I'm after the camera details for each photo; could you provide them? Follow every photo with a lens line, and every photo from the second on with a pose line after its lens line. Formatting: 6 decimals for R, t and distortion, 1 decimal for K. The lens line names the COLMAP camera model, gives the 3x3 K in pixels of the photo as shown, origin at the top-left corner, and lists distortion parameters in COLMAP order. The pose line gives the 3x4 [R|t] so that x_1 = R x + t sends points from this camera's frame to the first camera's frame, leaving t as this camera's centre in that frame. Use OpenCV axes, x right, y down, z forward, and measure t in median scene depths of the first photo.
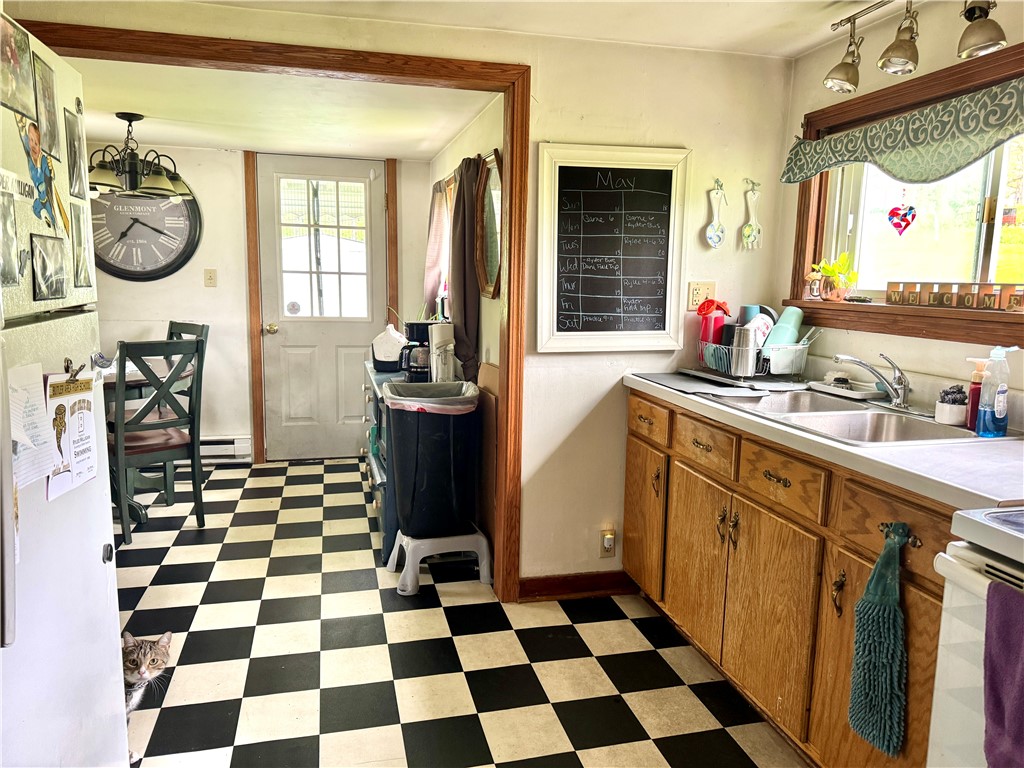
lens RADIAL K [[707.4, 0, 510.6], [0, 707.4, 380.1], [0, 0, 1]] dist [0.074899, -0.091539]
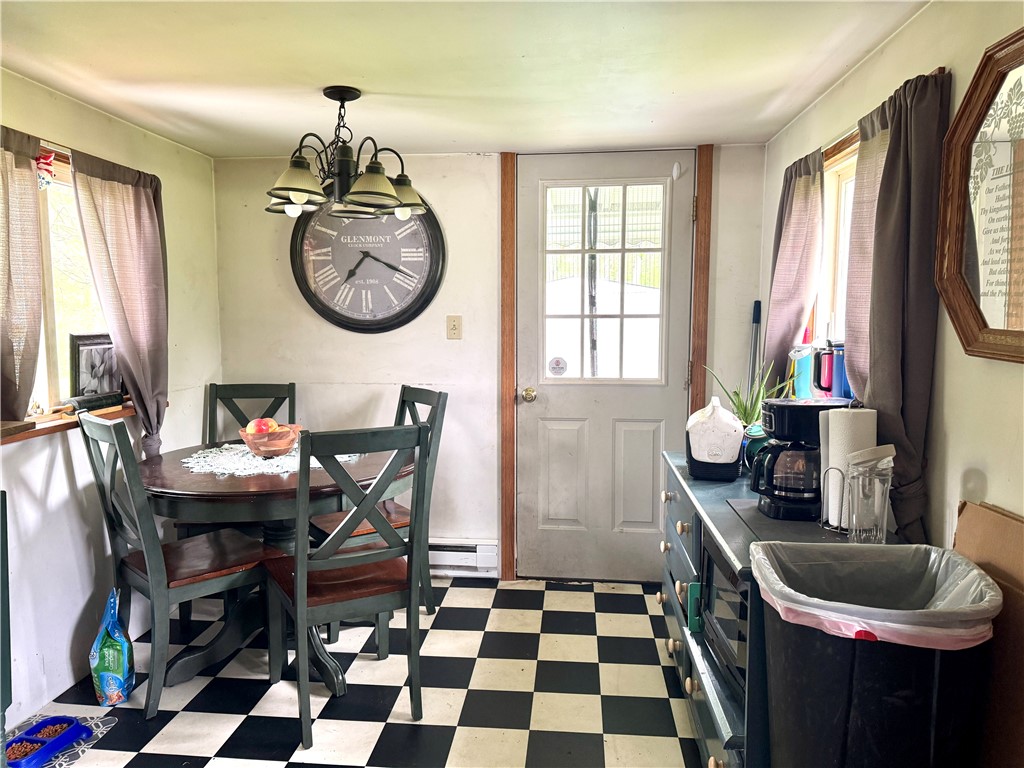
lens RADIAL K [[707.4, 0, 513.3], [0, 707.4, 384.8], [0, 0, 1]] dist [0.074899, -0.091539]
pose [[0.941824, 0.011356, -0.335914, -0.115410], [-0.029726, 0.998327, -0.049596, -0.049385], [0.334789, 0.056697, 0.940586, 0.338739]]
